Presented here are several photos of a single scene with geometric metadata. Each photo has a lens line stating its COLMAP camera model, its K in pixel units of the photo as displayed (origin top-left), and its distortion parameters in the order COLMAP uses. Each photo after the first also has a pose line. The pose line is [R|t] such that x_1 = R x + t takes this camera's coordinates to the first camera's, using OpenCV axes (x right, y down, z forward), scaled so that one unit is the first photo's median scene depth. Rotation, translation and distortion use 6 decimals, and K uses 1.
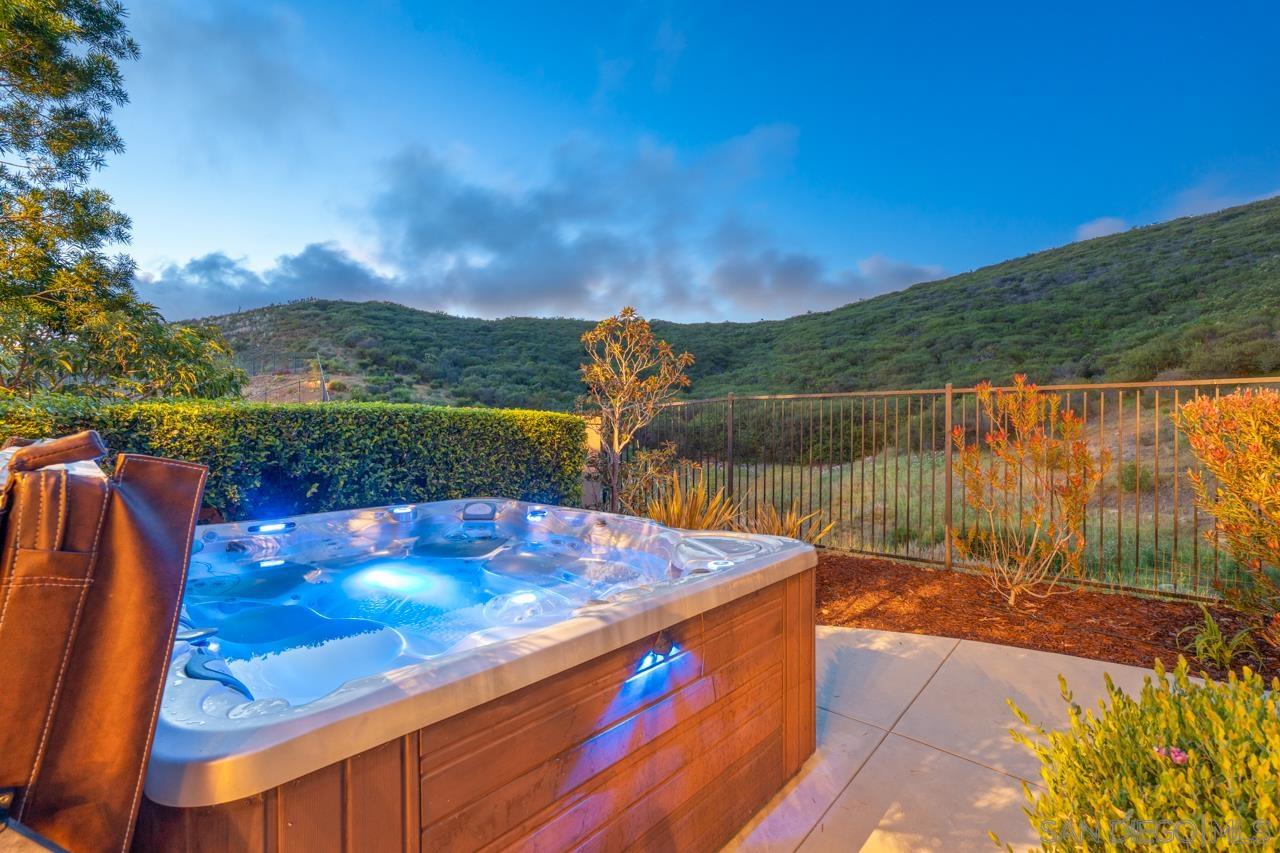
lens RADIAL K [[555.9, 0, 644.9], [0, 555.9, 428.4], [0, 0, 1]] dist [-0.002415, 0.000048]
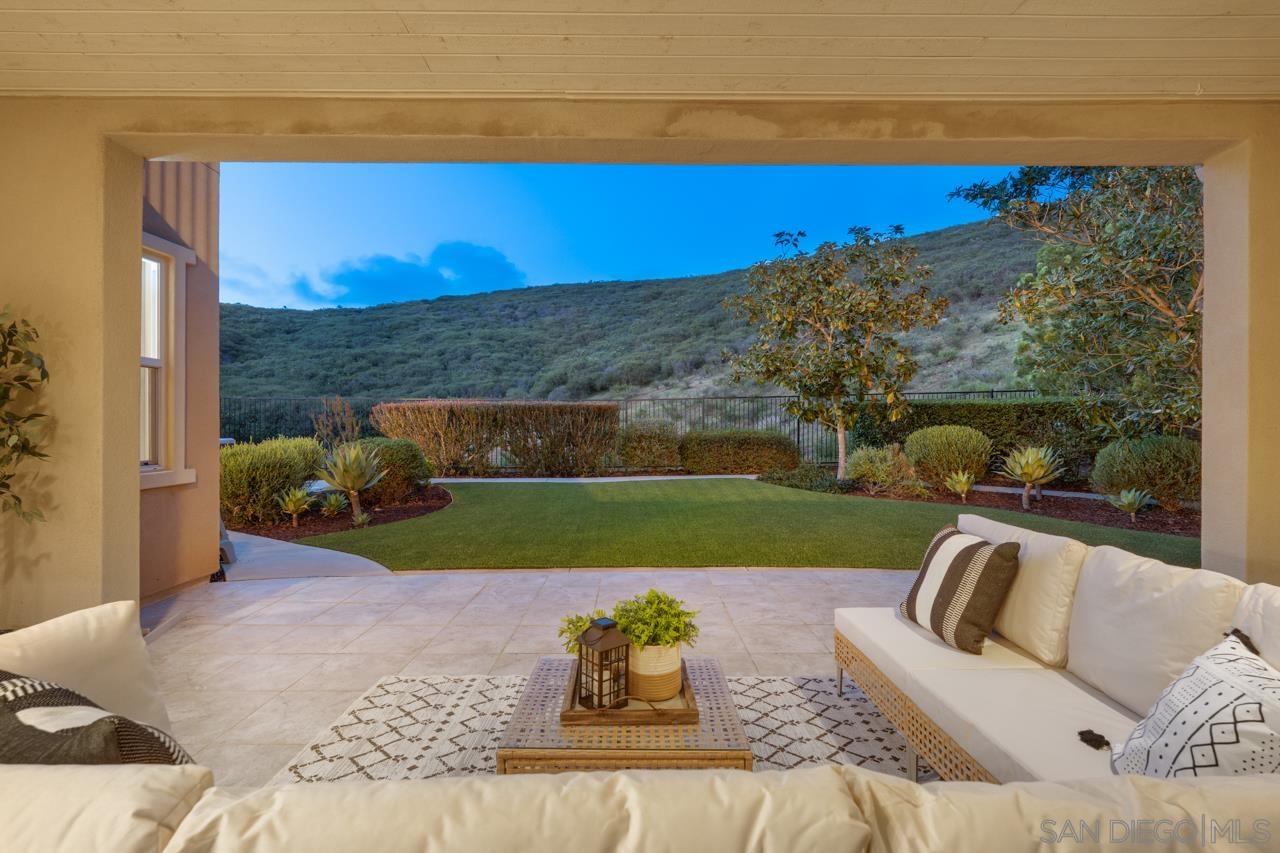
lens RADIAL K [[555.9, 0, 637.1], [0, 555.9, 429.3], [0, 0, 1]] dist [-0.002415, 0.000048]
pose [[0.722094, -0.005340, 0.691774, -0.015225], [0.000357, 0.999973, 0.007347, 0.004868], [-0.691794, -0.005058, 0.722077, -0.159912]]
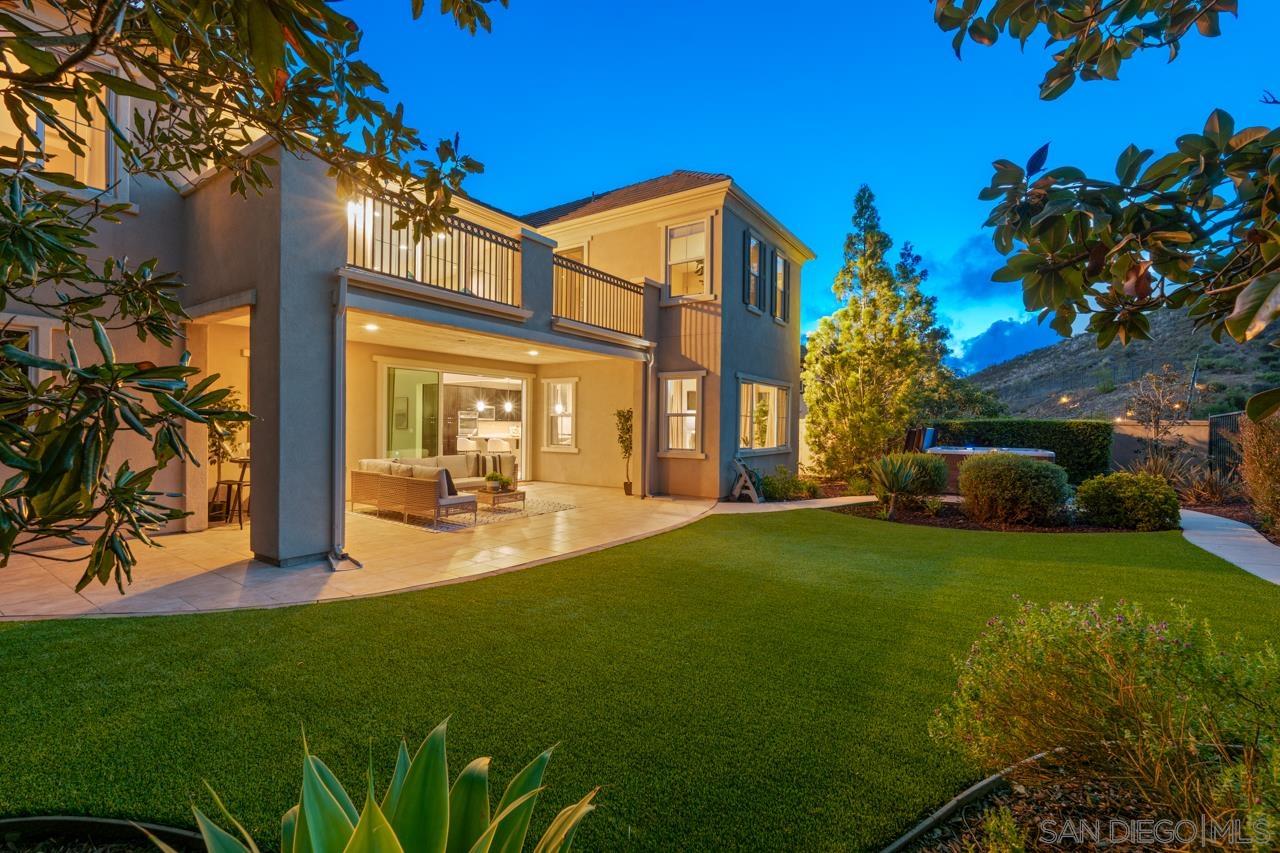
lens RADIAL K [[555.9, 0, 635.8], [0, 555.9, 426.3], [0, 0, 1]] dist [-0.002415, 0.000048]
pose [[0.172513, 0.003490, -0.985001, 0.170076], [-0.010425, 0.999944, 0.001717, 0.001194], [0.984952, 0.009973, 0.172540, -0.124537]]
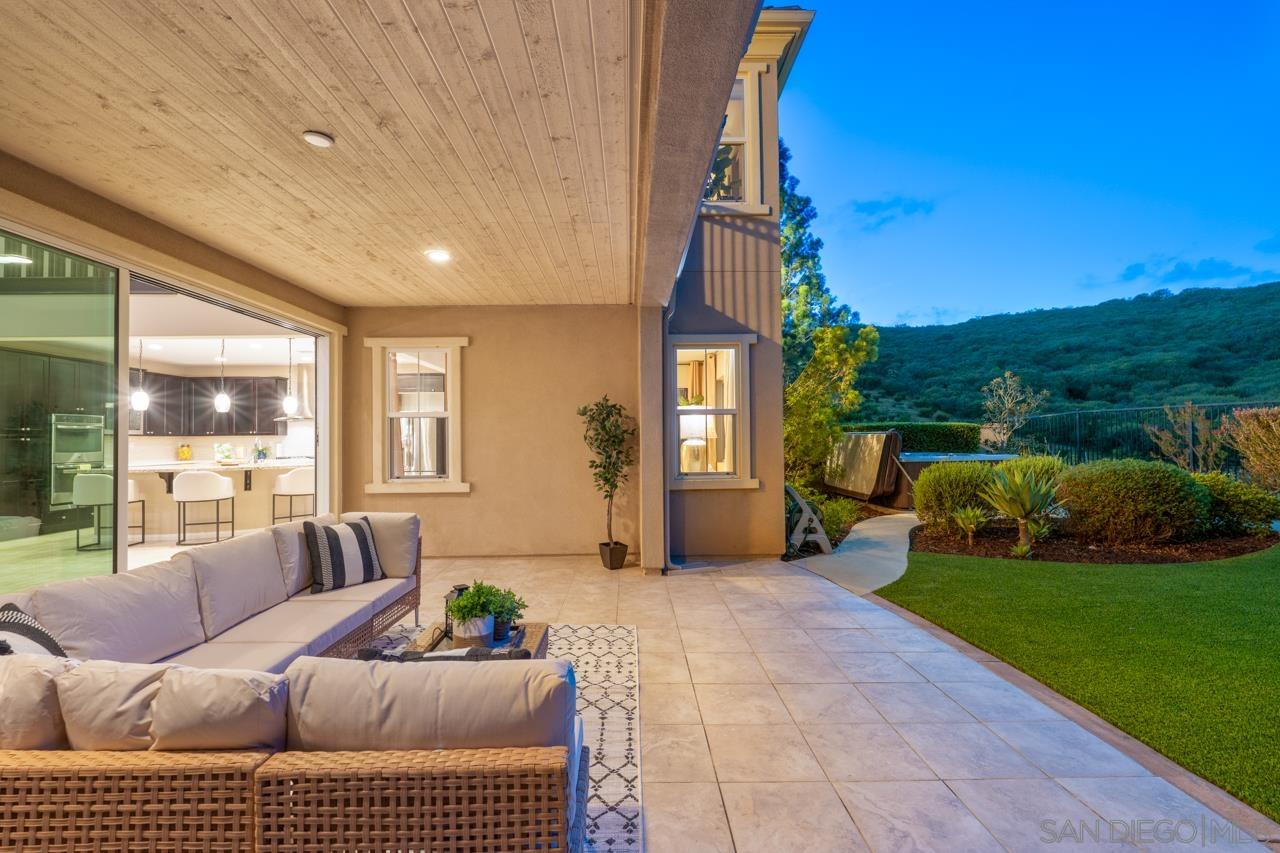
lens RADIAL K [[555.9, 0, 641.1], [0, 555.9, 427.3], [0, 0, 1]] dist [-0.002415, 0.000048]
pose [[0.704500, -0.025260, -0.709255, 0.052193], [0.012414, 0.999652, -0.023271, 0.002735], [0.709596, 0.007590, 0.704568, -0.160365]]
